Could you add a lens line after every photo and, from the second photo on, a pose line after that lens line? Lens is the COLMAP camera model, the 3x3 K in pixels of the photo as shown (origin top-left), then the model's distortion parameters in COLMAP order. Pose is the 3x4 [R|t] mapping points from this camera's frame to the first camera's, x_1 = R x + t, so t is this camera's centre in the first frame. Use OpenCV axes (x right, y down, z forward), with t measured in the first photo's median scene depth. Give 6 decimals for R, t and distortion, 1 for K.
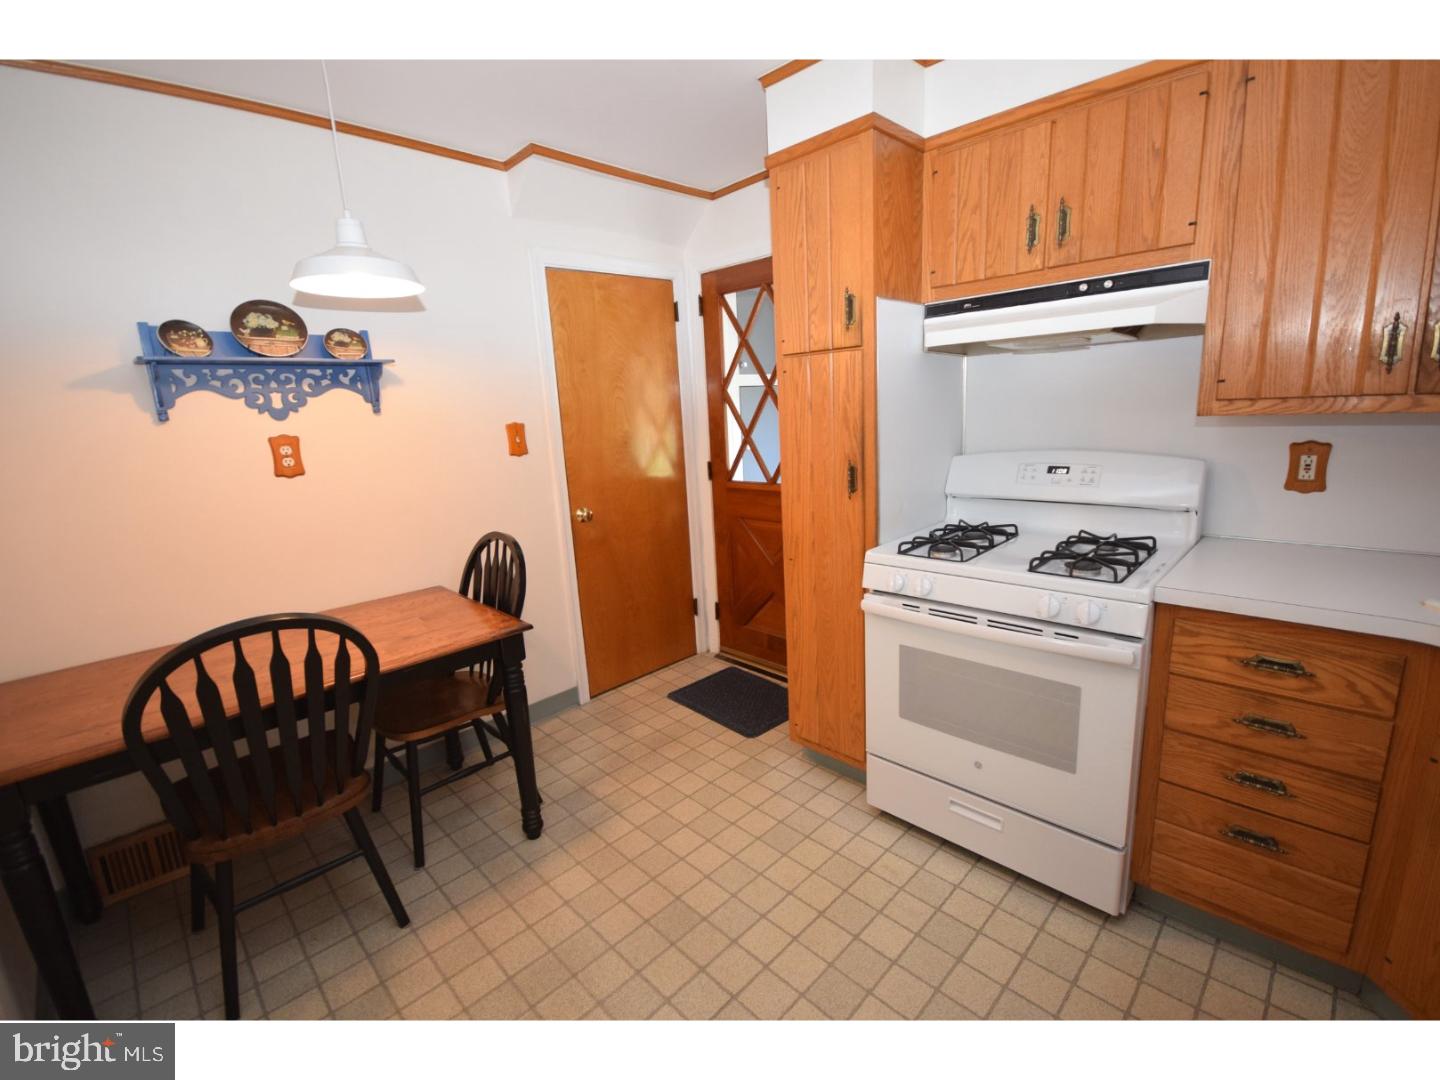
lens RADIAL K [[637.2, 0, 724.8], [0, 637.2, 539.6], [0, 0, 1]] dist [-0.002315, -0.001145]
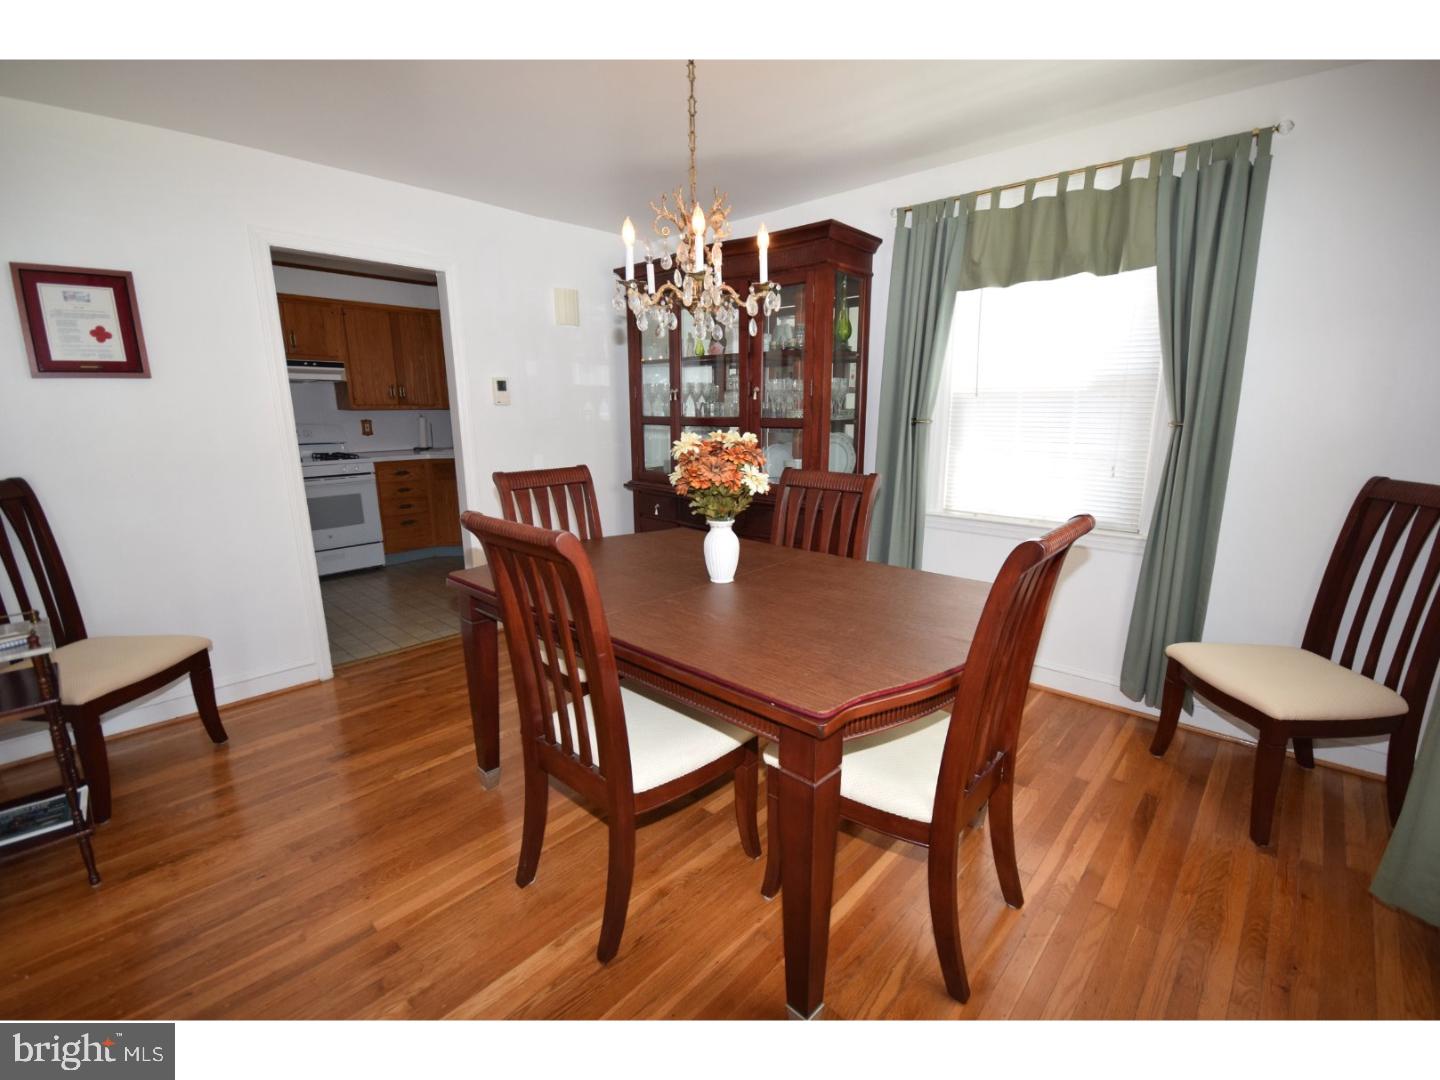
lens RADIAL K [[637.2, 0, 728.1], [0, 637.2, 543.1], [0, 0, 1]] dist [-0.002315, -0.001145]
pose [[-0.039593, -0.159453, 0.986411, -2.501199], [0.208233, 0.964194, 0.164220, 0.310109], [-0.977278, 0.211905, -0.004972, -0.675557]]
